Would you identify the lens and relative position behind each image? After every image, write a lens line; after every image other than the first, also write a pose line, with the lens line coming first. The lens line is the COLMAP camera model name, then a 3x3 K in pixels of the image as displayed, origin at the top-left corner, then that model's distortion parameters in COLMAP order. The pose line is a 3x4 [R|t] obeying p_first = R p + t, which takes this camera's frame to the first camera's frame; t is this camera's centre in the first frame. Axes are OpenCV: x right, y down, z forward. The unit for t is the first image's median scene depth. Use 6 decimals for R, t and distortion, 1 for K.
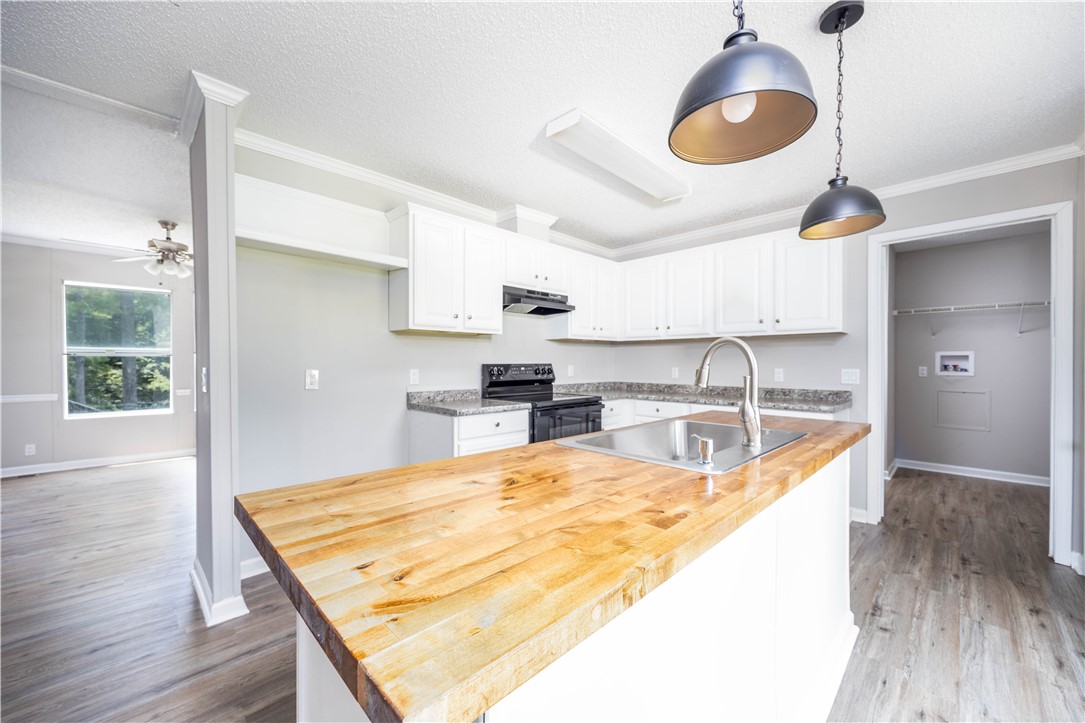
lens RADIAL K [[417.0, 0, 542.5], [0, 417.0, 361.5], [0, 0, 1]] dist [0.002475, 0.000026]
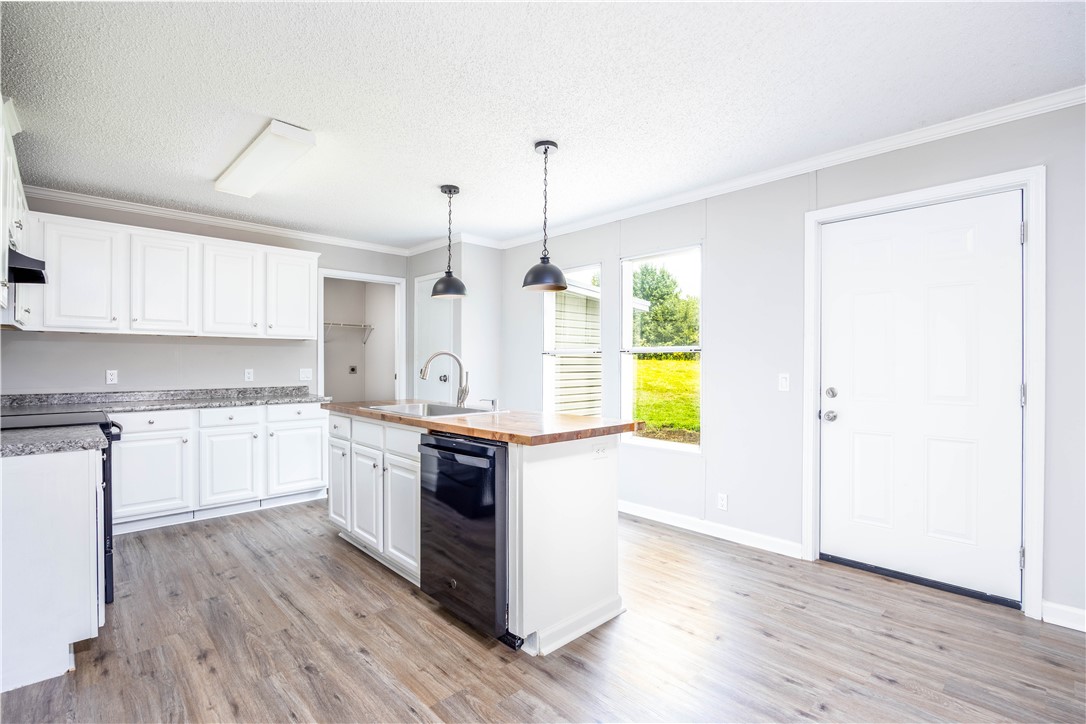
lens RADIAL K [[512.5, 0, 543.0], [0, 512.5, 362.0], [0, 0, 1]] dist [-0.002478, -0.000555]
pose [[0.022747, -0.004849, 0.999729, -0.789894], [-0.021122, 0.999763, 0.005330, -0.025382], [-0.999518, -0.021237, 0.022640, 0.243722]]
